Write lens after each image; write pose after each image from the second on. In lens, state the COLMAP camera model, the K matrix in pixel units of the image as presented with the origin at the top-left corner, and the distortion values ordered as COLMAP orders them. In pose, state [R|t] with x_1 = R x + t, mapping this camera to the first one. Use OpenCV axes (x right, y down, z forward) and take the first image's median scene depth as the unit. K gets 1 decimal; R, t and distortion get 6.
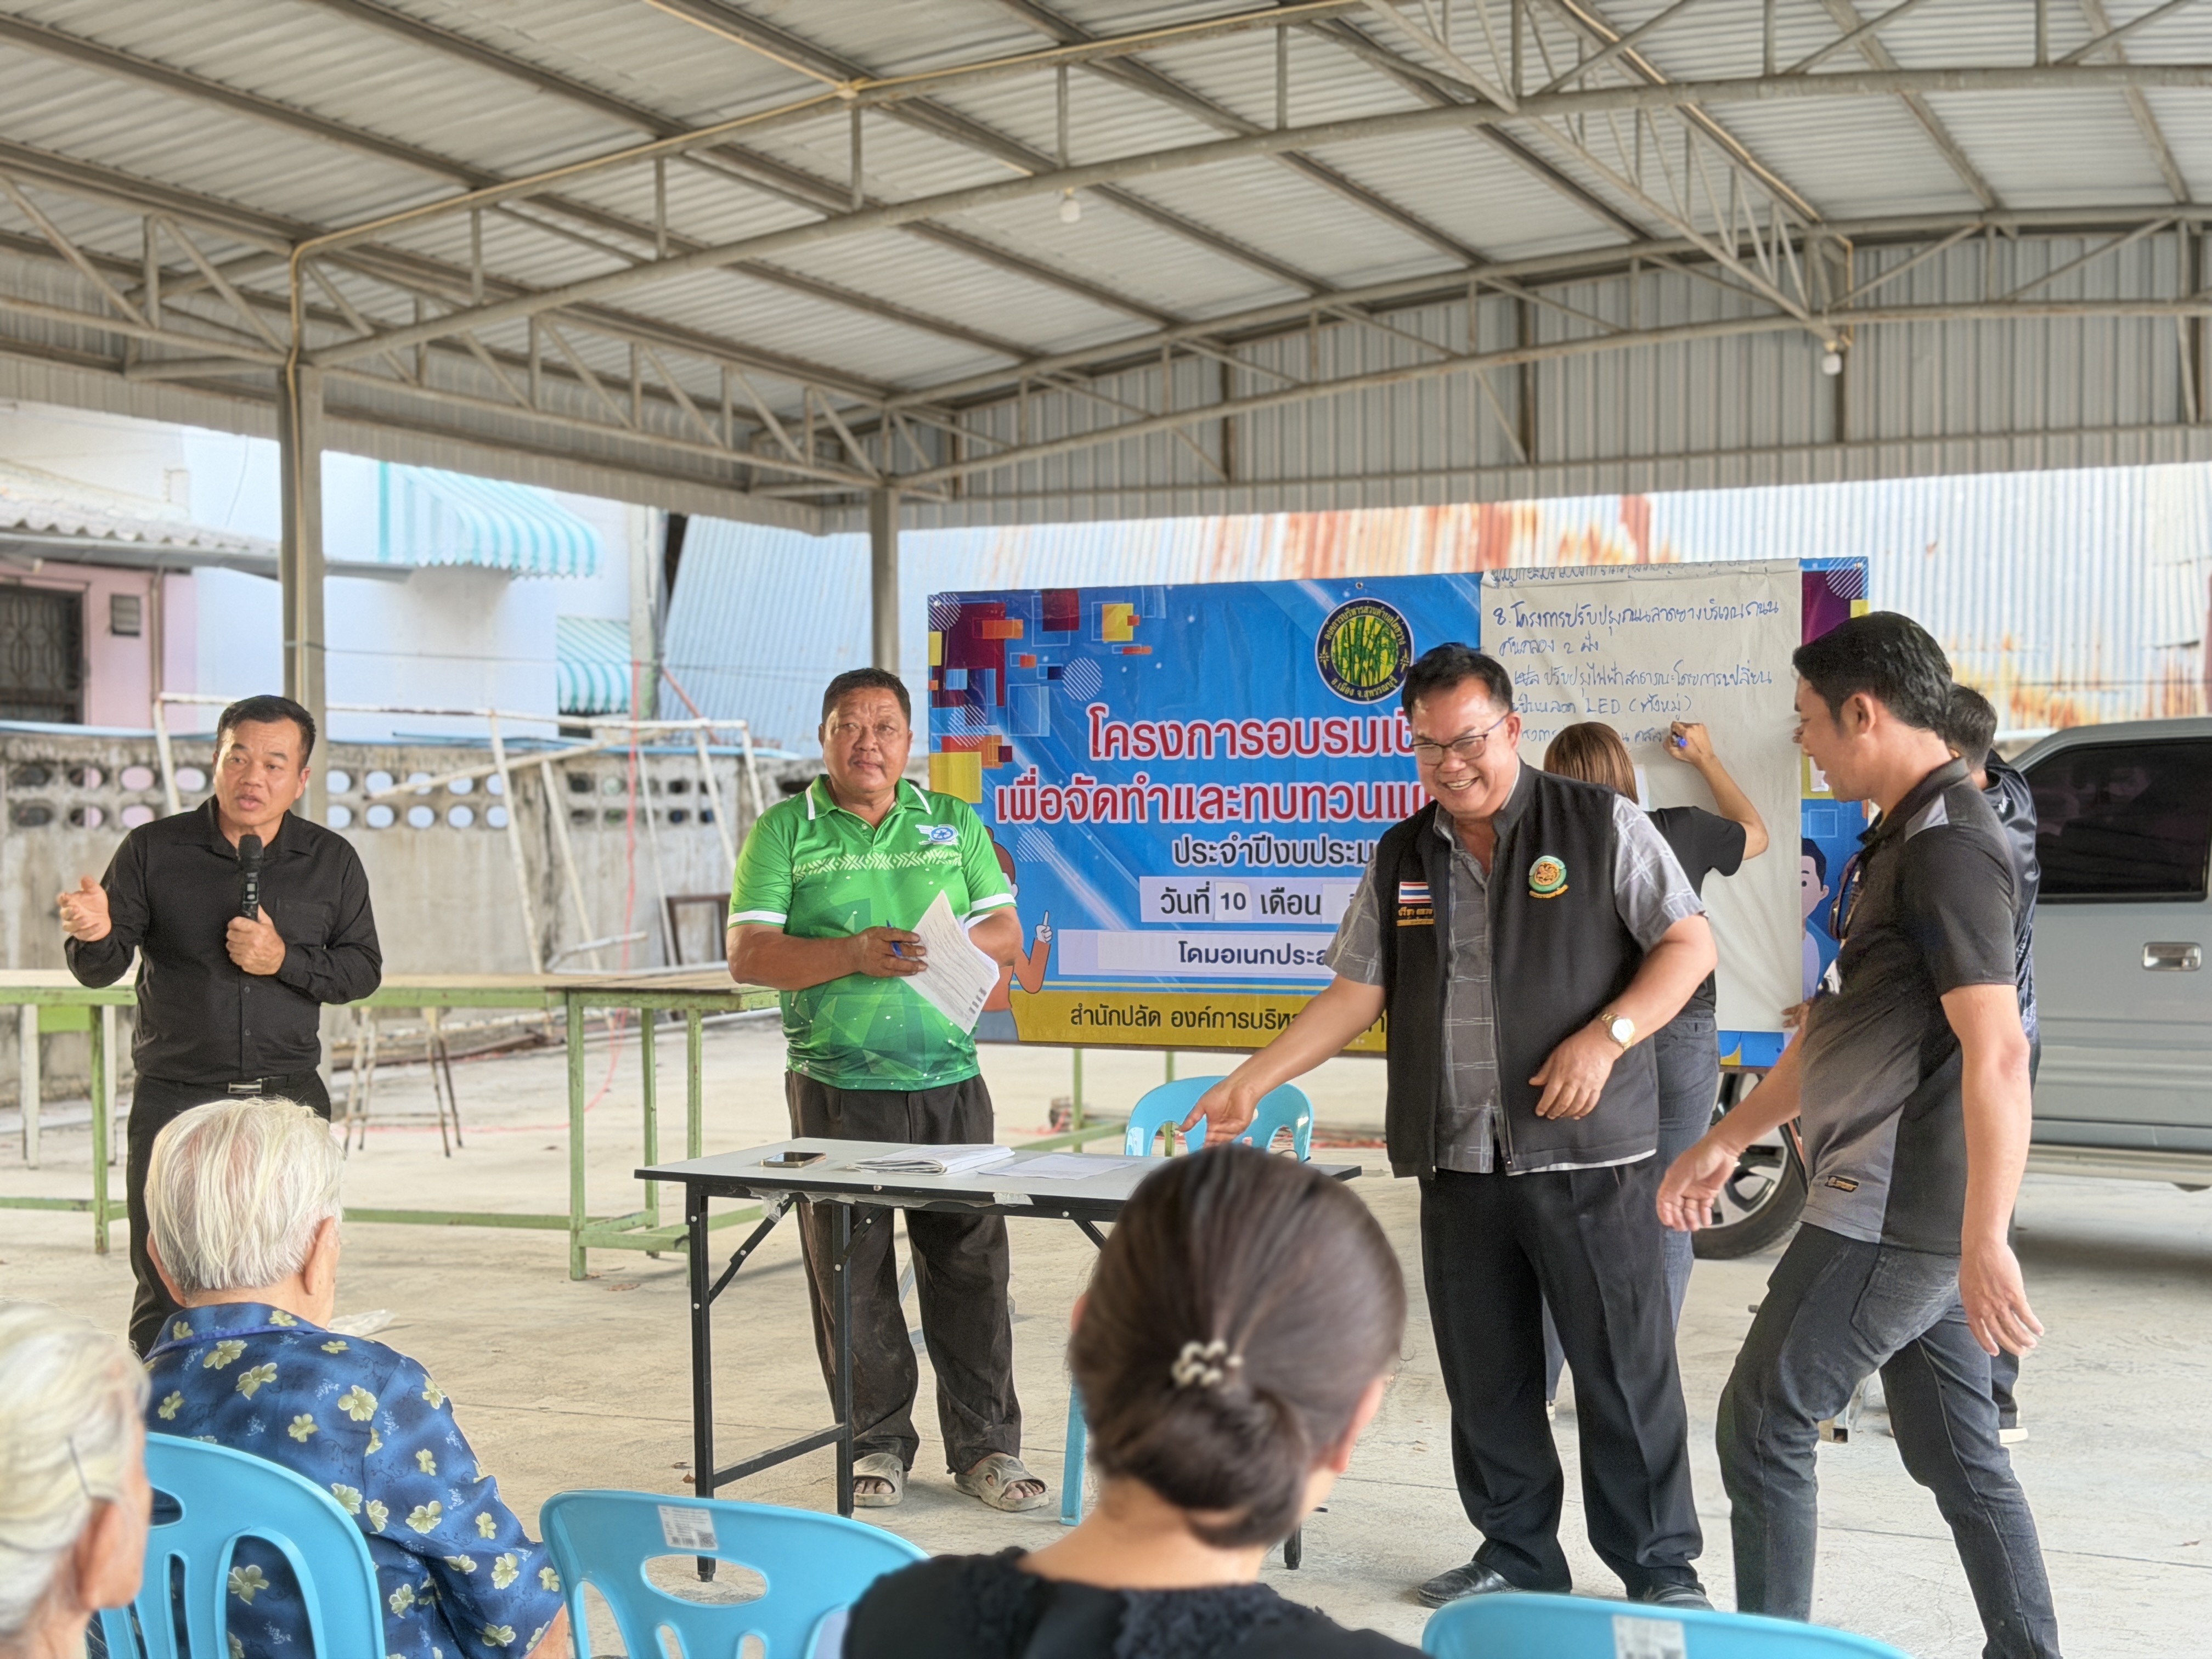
lens RADIAL K [[3087.2, 0, 1093.6], [0, 3087.2, 816.3], [0, 0, 1]] dist [0.152922, -0.057977]
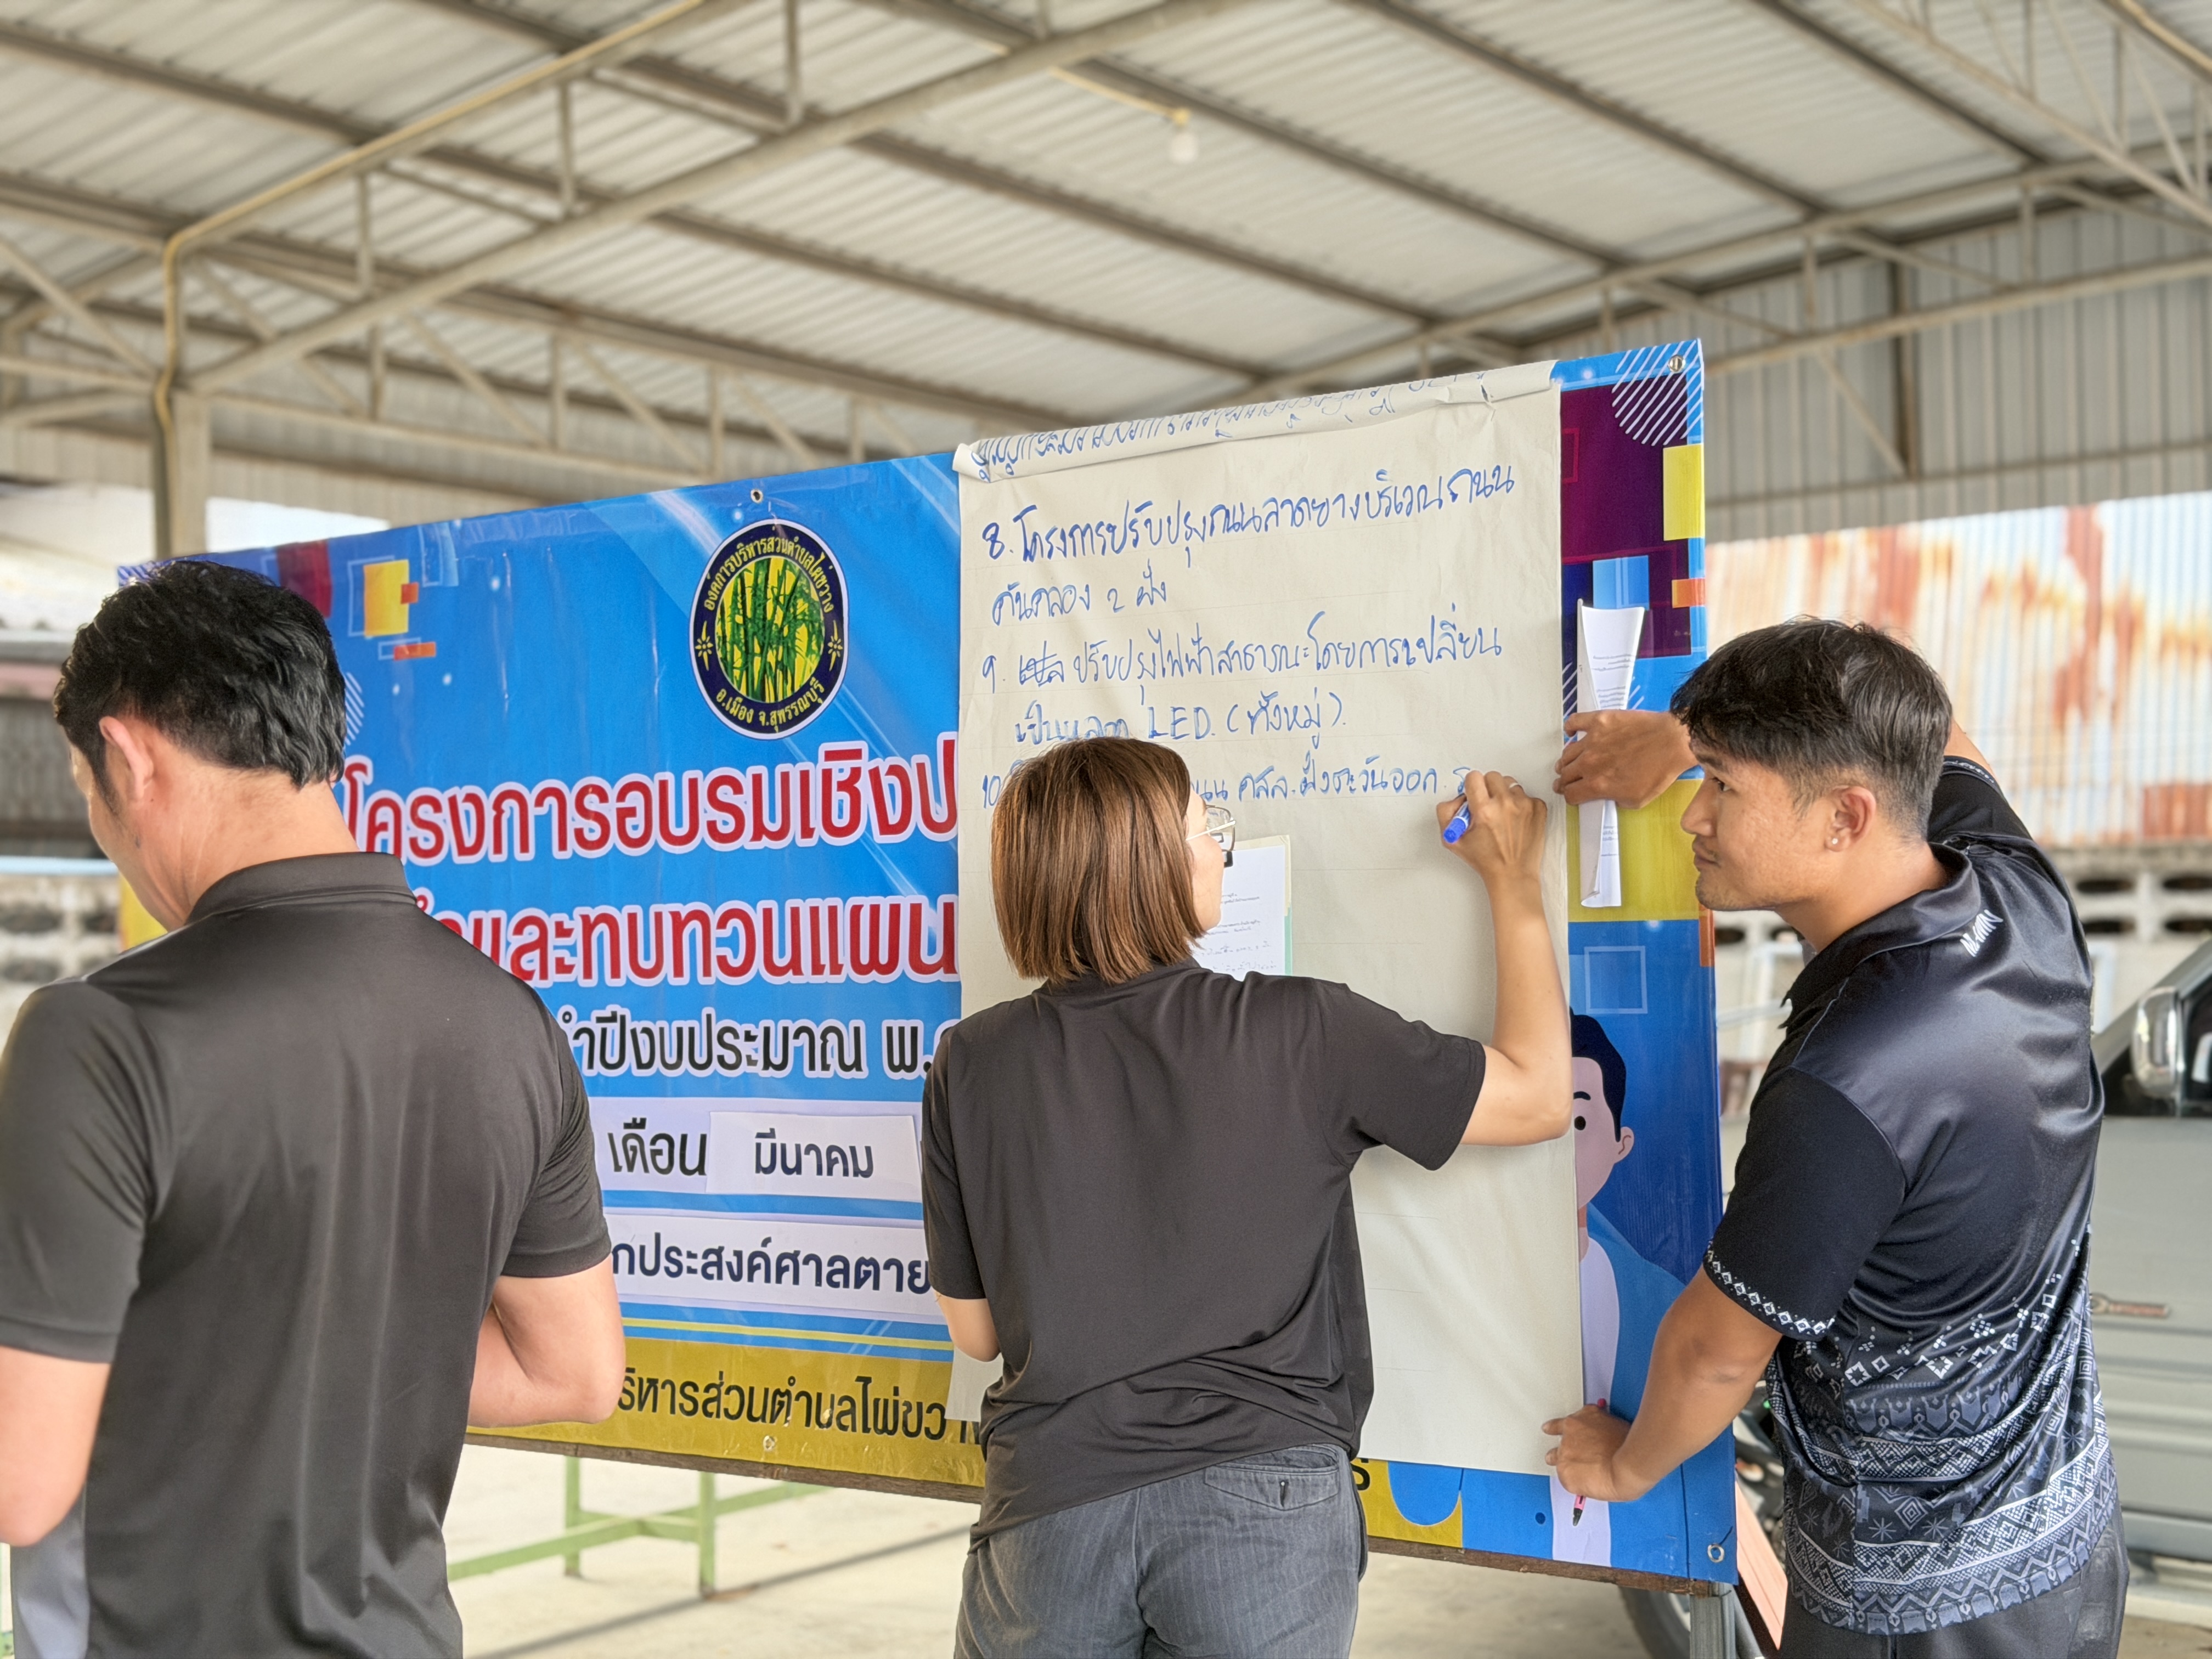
lens RADIAL K [[3095.5, 0, 1091.1], [0, 3095.5, 836.4], [0, 0, 1]] dist [0.120917, 0.035054]
pose [[0.980716, -0.022521, -0.194135, 0.138169], [0.015919, 0.999243, -0.035505, -0.001875], [0.194788, 0.031730, 0.980332, 0.320783]]
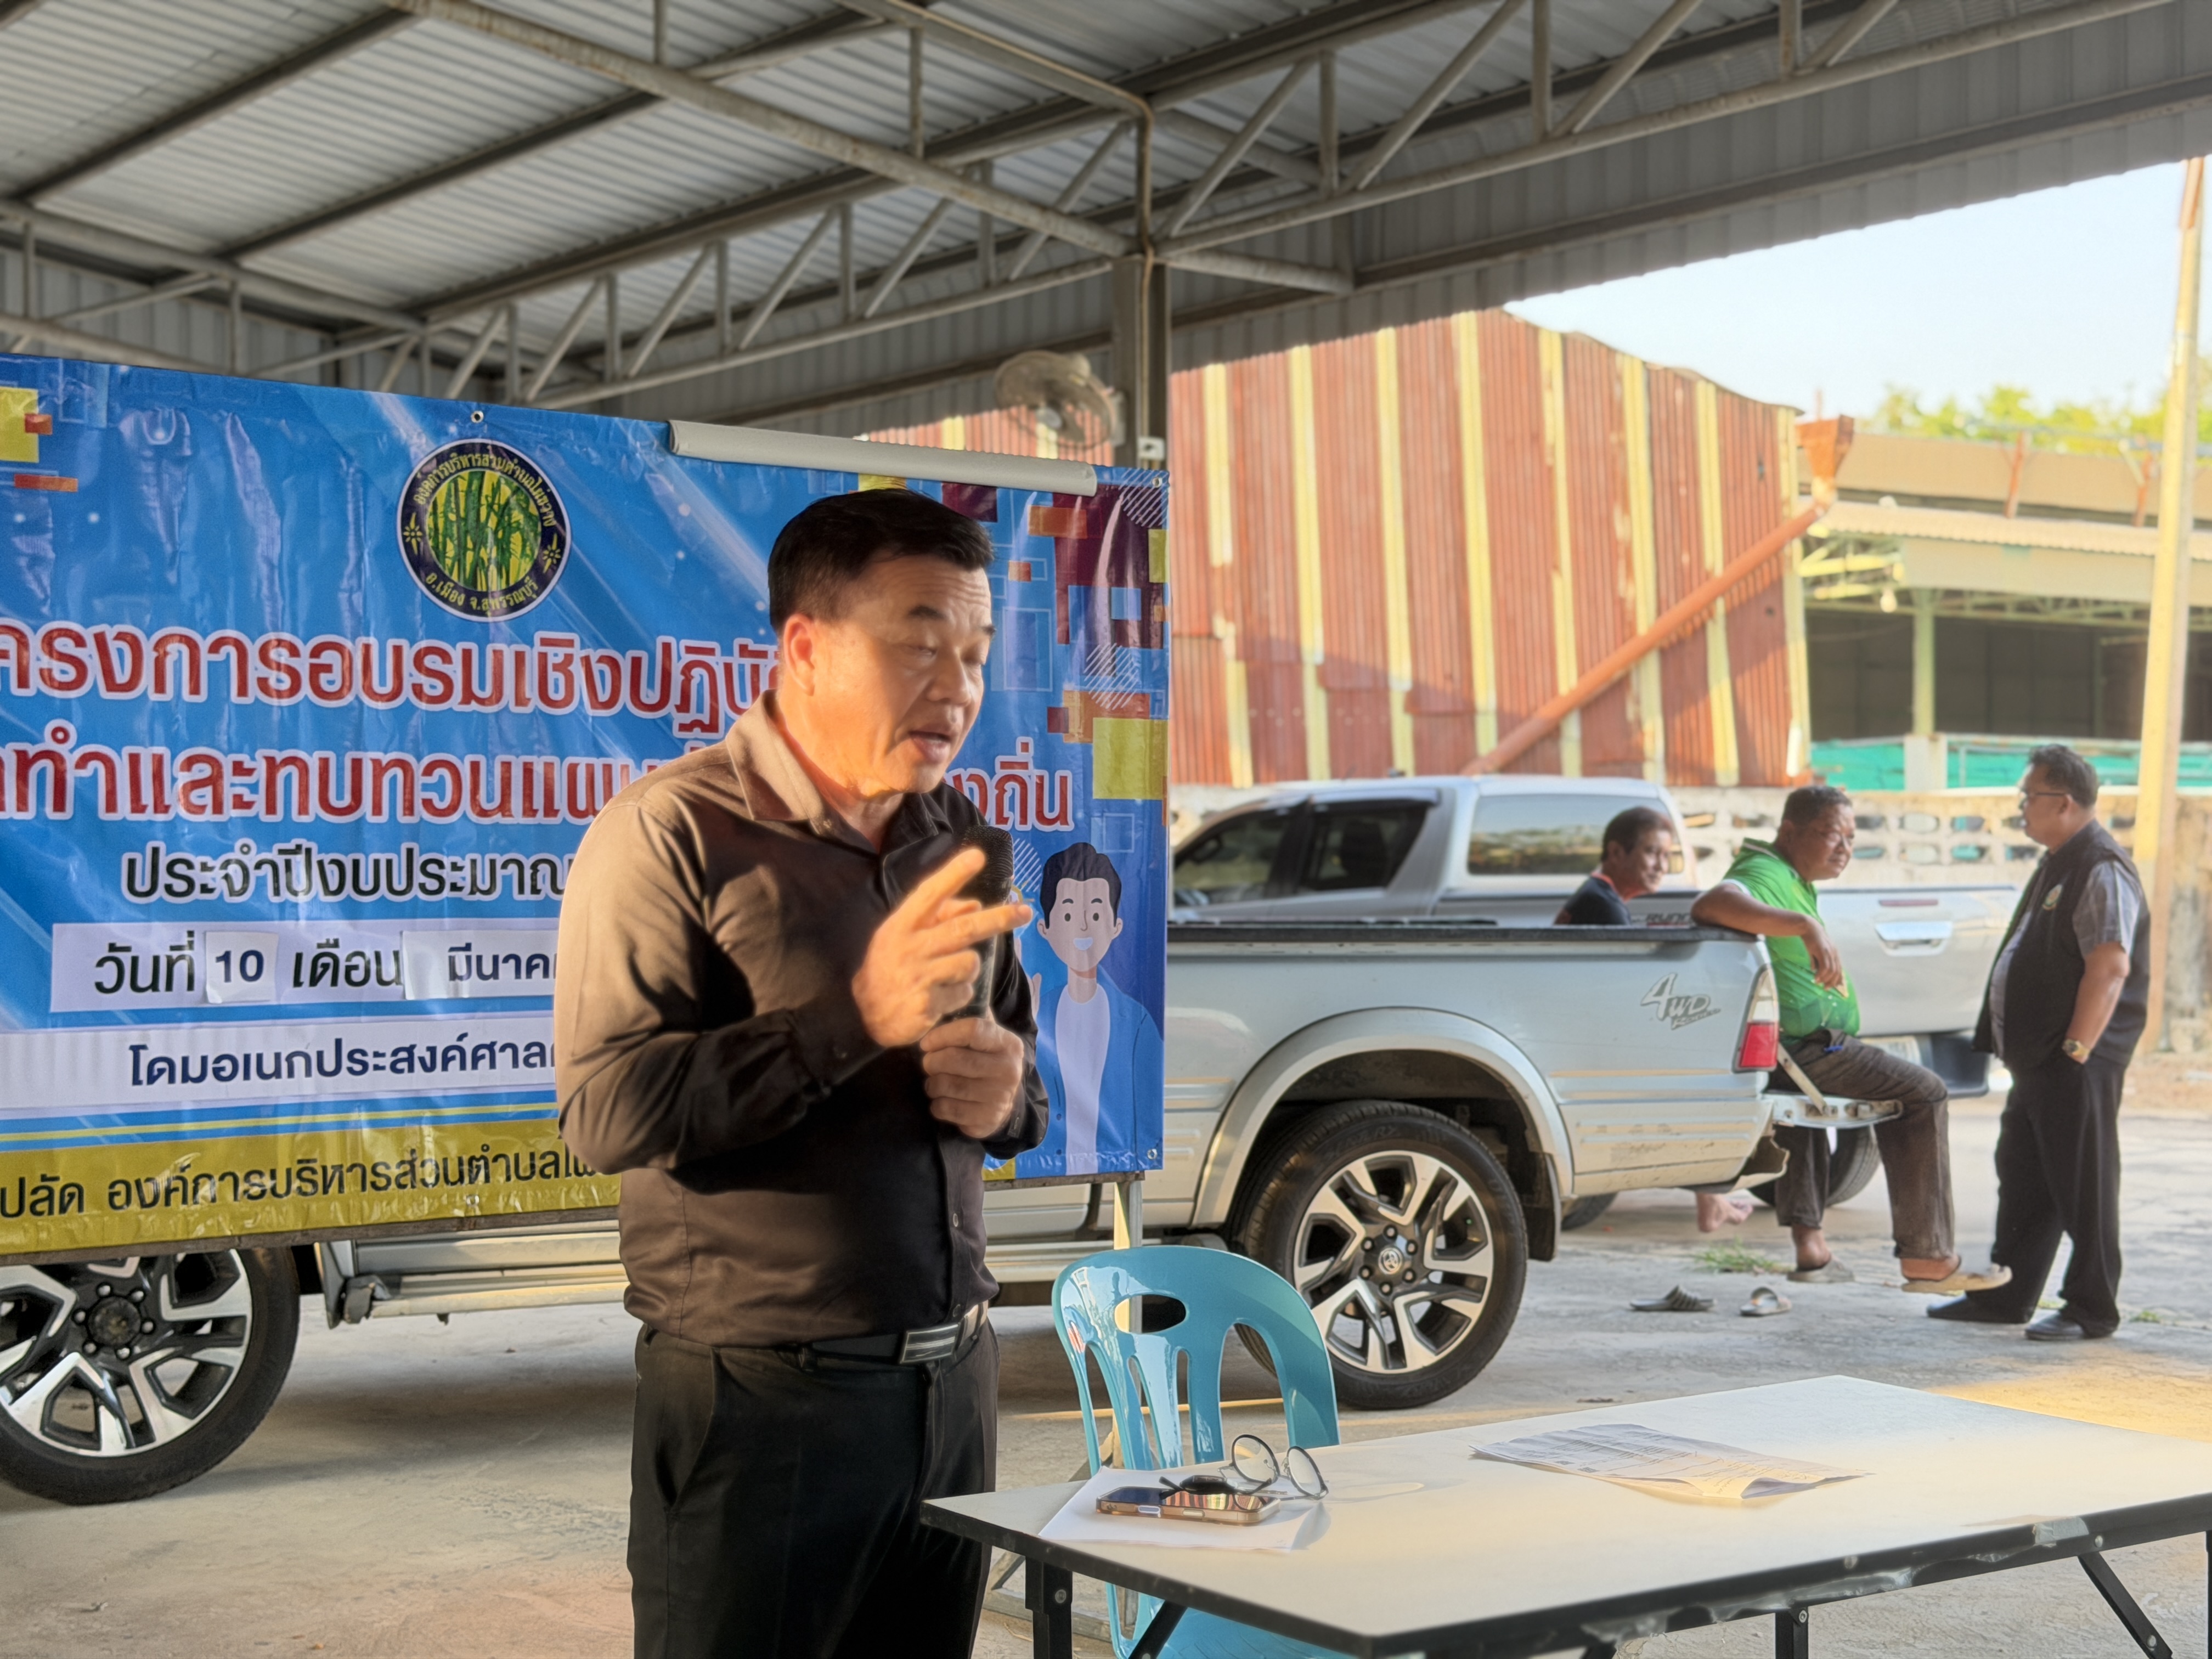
lens RADIAL K [[3056.1, 0, 1124.7], [0, 3056.1, 836.7], [0, 0, 1]] dist [0.132769, -0.077930]
pose [[0.472357, 0.013755, 0.881300, -0.219890], [-0.001671, 0.999890, -0.014710, 0.007620], [-0.881406, 0.005476, 0.472328, 0.370819]]
